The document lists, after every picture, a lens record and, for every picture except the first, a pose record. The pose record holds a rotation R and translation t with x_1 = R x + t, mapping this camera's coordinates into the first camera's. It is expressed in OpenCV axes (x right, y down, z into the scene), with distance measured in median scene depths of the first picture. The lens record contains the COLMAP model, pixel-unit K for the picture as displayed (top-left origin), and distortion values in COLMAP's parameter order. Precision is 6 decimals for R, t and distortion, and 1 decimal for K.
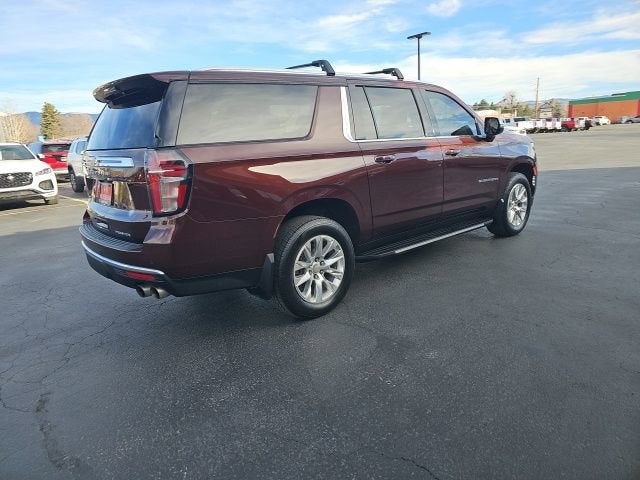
lens RADIAL K [[418.2, 0, 309.0], [0, 418.2, 237.4], [0, 0, 1]] dist [0.058098, -0.041549]
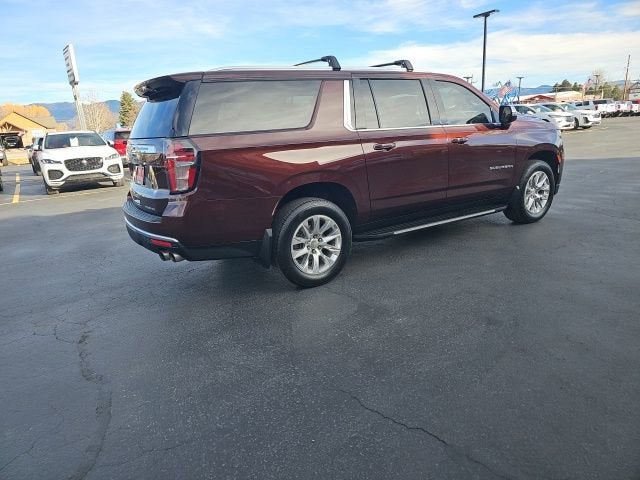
lens RADIAL K [[418.2, 0, 312.6], [0, 418.2, 240.6], [0, 0, 1]] dist [0.058098, -0.041549]
pose [[0.990560, 0.032437, -0.133186, 0.157072], [-0.027191, 0.998788, 0.041019, 0.017676], [0.134355, -0.037010, 0.990242, -0.119264]]
